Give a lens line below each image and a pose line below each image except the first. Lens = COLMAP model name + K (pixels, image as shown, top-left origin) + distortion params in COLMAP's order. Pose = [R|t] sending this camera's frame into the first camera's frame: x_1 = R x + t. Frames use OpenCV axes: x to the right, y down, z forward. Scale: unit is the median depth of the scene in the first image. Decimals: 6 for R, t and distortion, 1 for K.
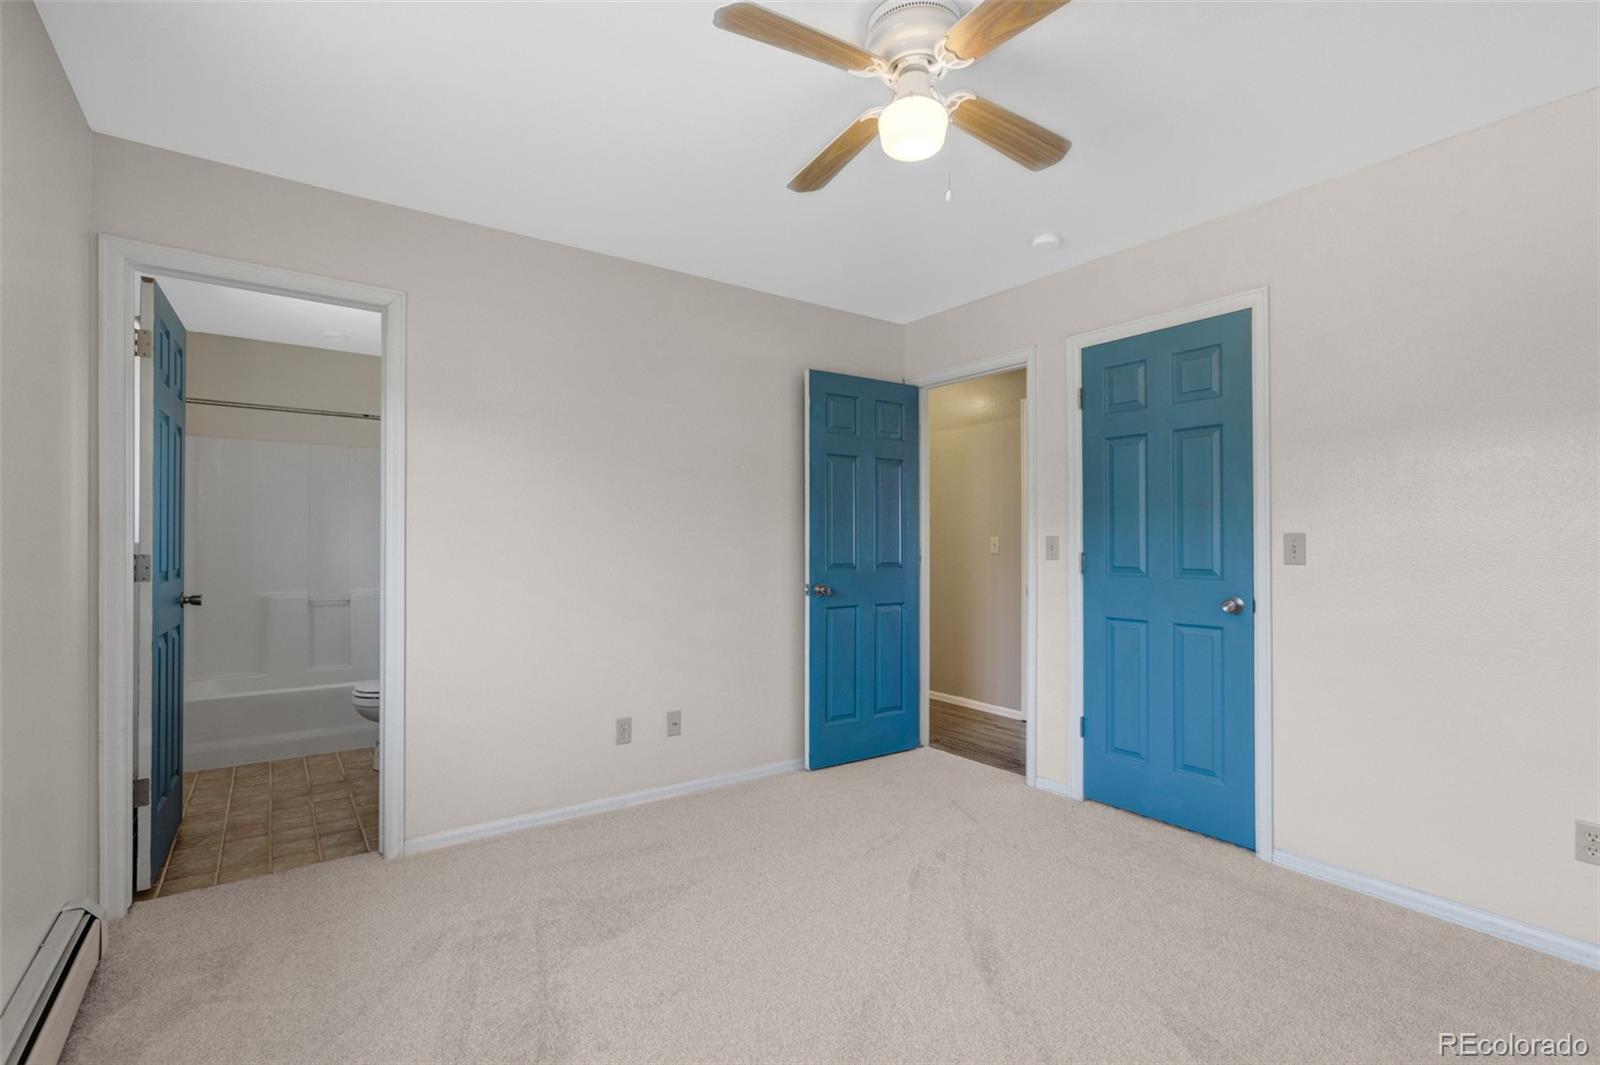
lens RADIAL K [[740.3, 0, 808.1], [0, 740.3, 527.8], [0, 0, 1]] dist [0.000467, 0.000959]
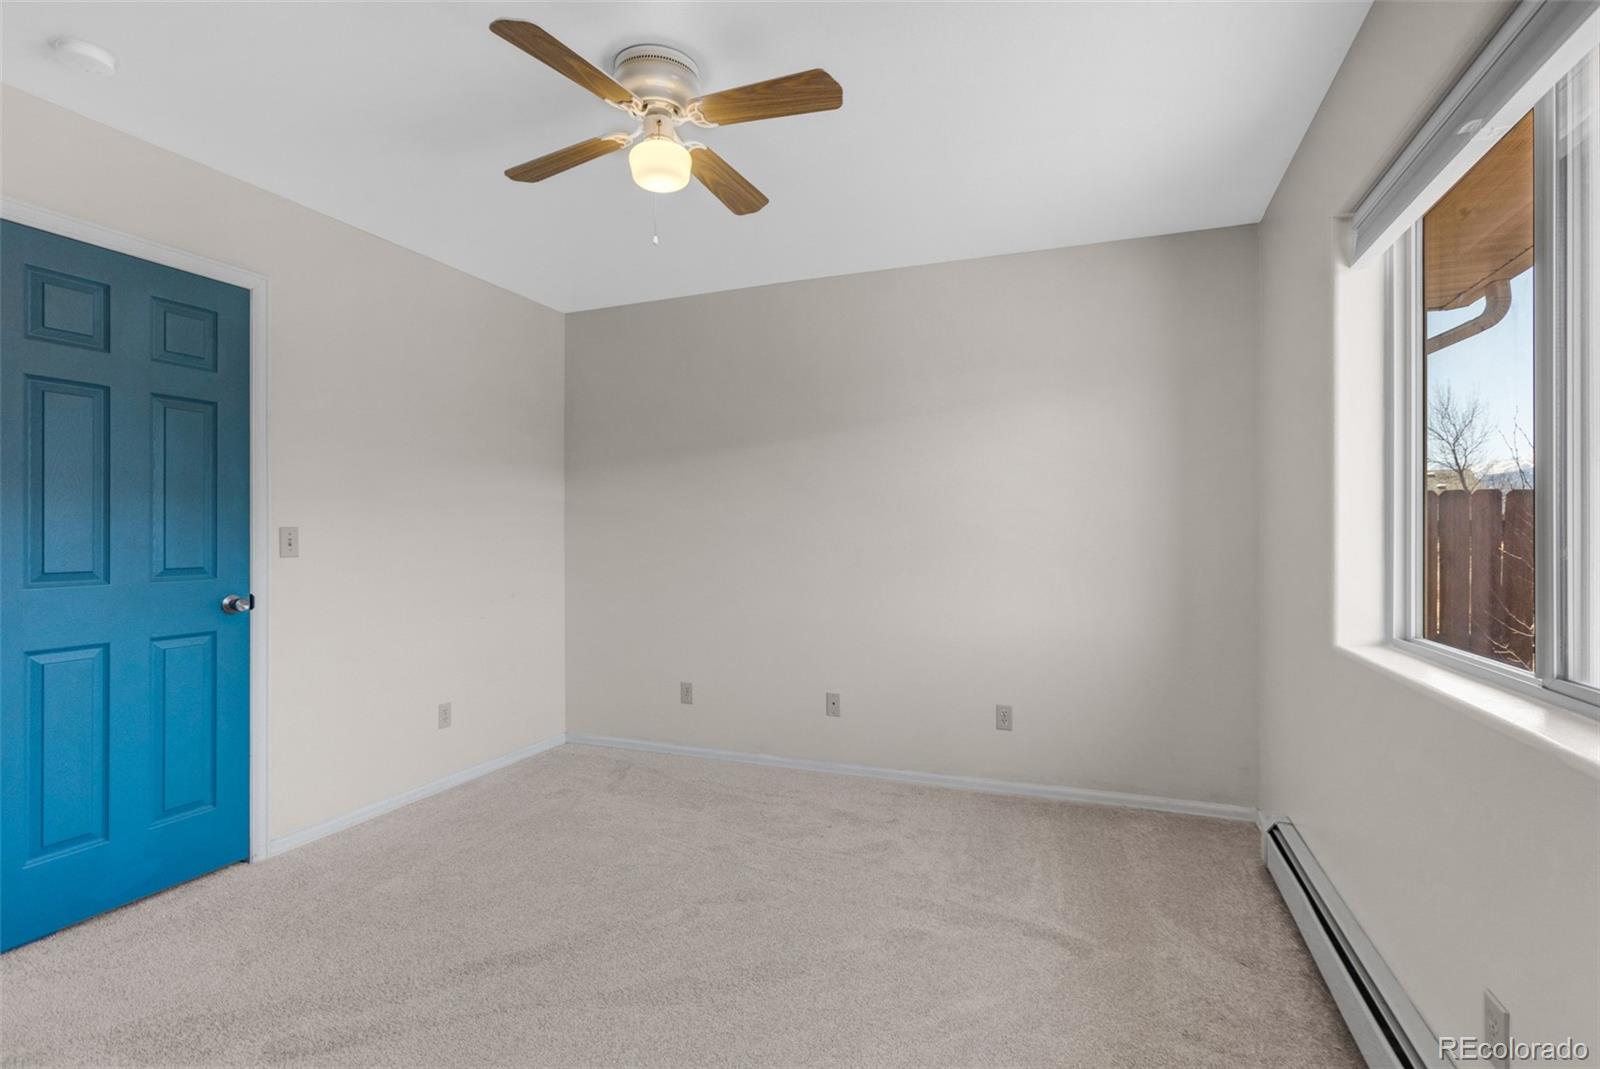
lens RADIAL K [[740.3, 0, 808.1], [0, 740.3, 529.8], [0, 0, 1]] dist [0.000467, 0.000959]
pose [[-0.541815, 0.005376, 0.840480, -0.602072], [-0.010502, 0.999858, -0.013166, 0.017491], [-0.840432, -0.015960, -0.541682, 0.923432]]
